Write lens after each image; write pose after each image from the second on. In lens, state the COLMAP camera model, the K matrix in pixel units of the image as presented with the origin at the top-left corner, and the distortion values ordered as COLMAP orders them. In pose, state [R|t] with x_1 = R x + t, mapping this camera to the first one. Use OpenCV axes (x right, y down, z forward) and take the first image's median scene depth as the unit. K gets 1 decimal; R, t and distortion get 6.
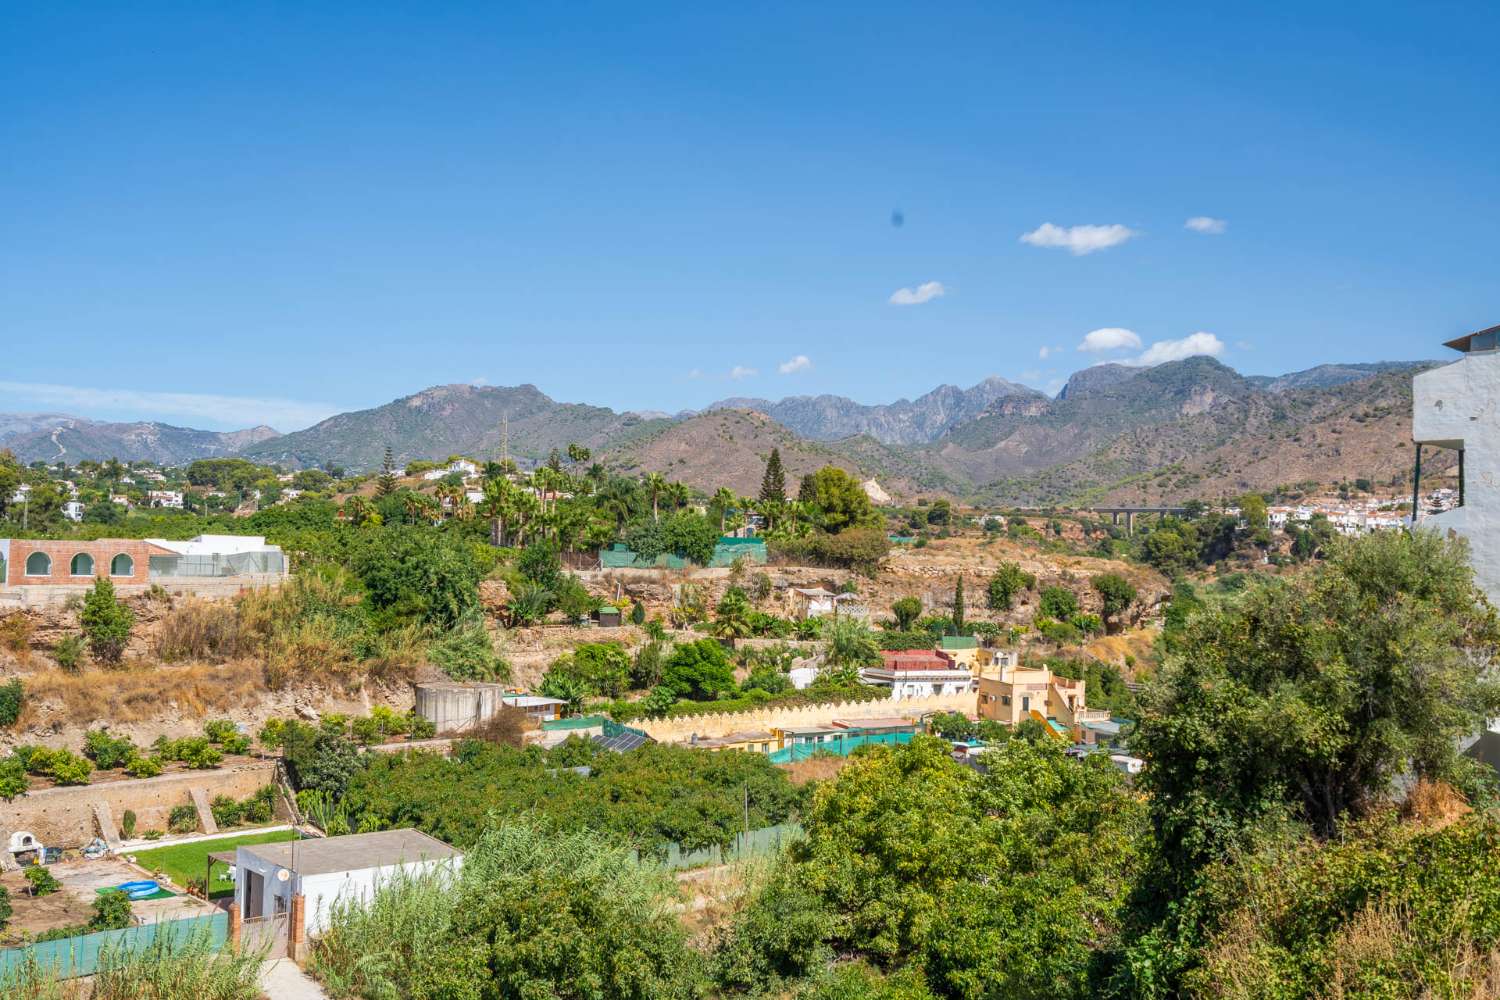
lens RADIAL K [[1387.3, 0, 749.0], [0, 1387.3, 439.9], [0, 0, 1]] dist [0.004649, -0.002044]
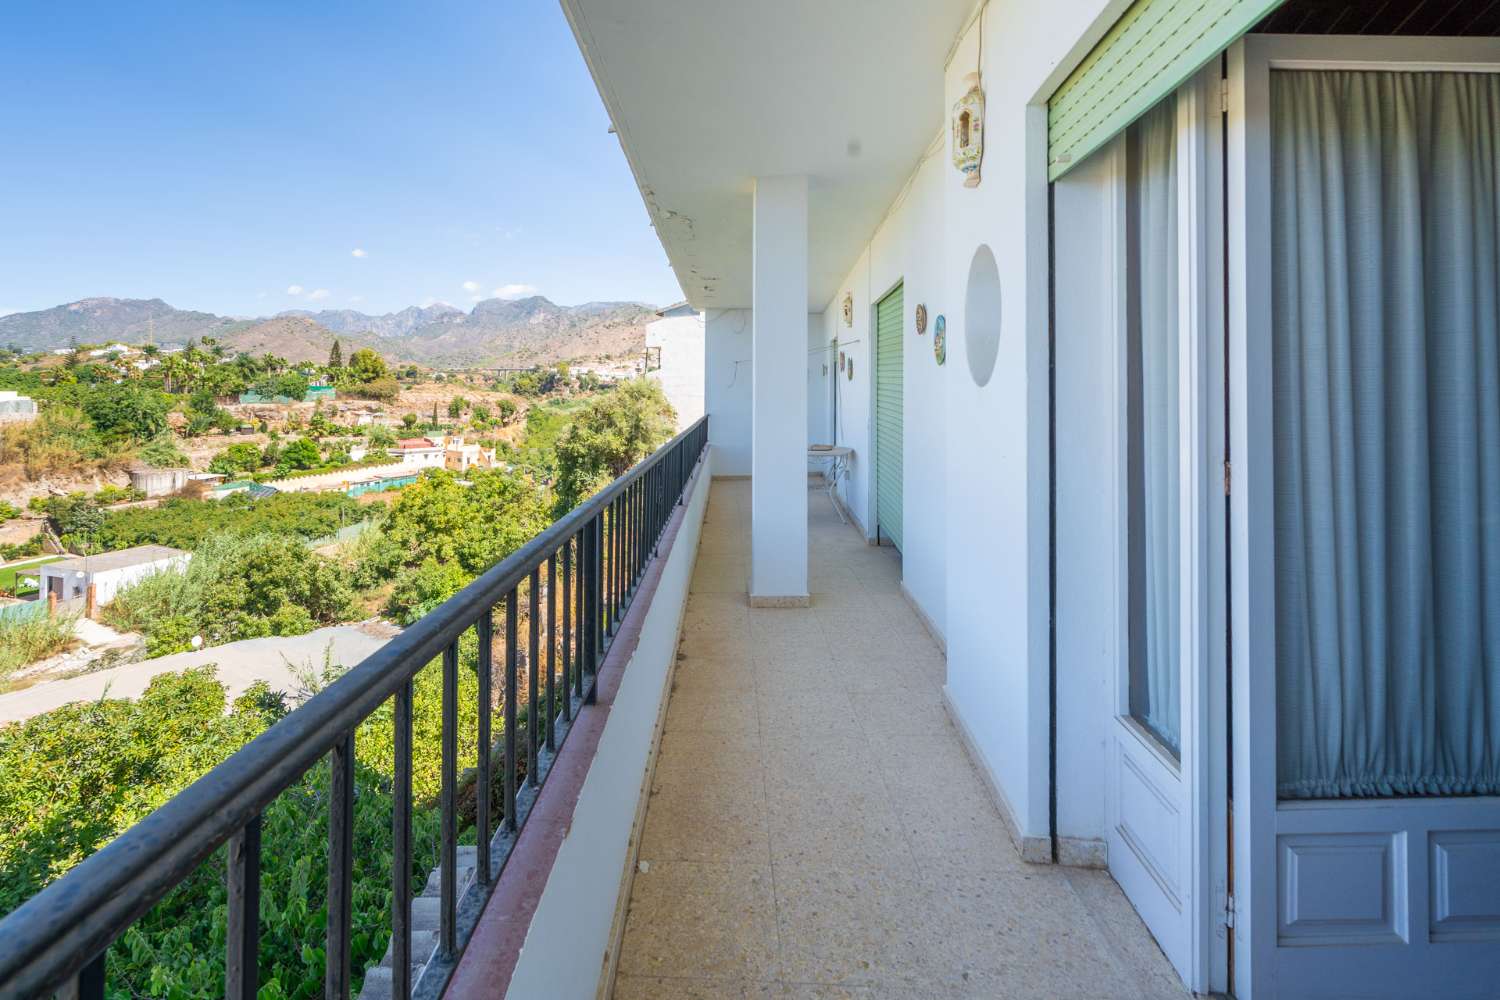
lens RADIAL K [[710.3, 0, 754.6], [0, 710.3, 368.4], [0, 0, 1]] dist [-0.000132, 0.000571]
pose [[0.809565, -0.008026, 0.586976, -0.105551], [-0.021762, 0.998809, 0.043671, -0.011782], [-0.586627, -0.048128, 0.808426, -0.171177]]
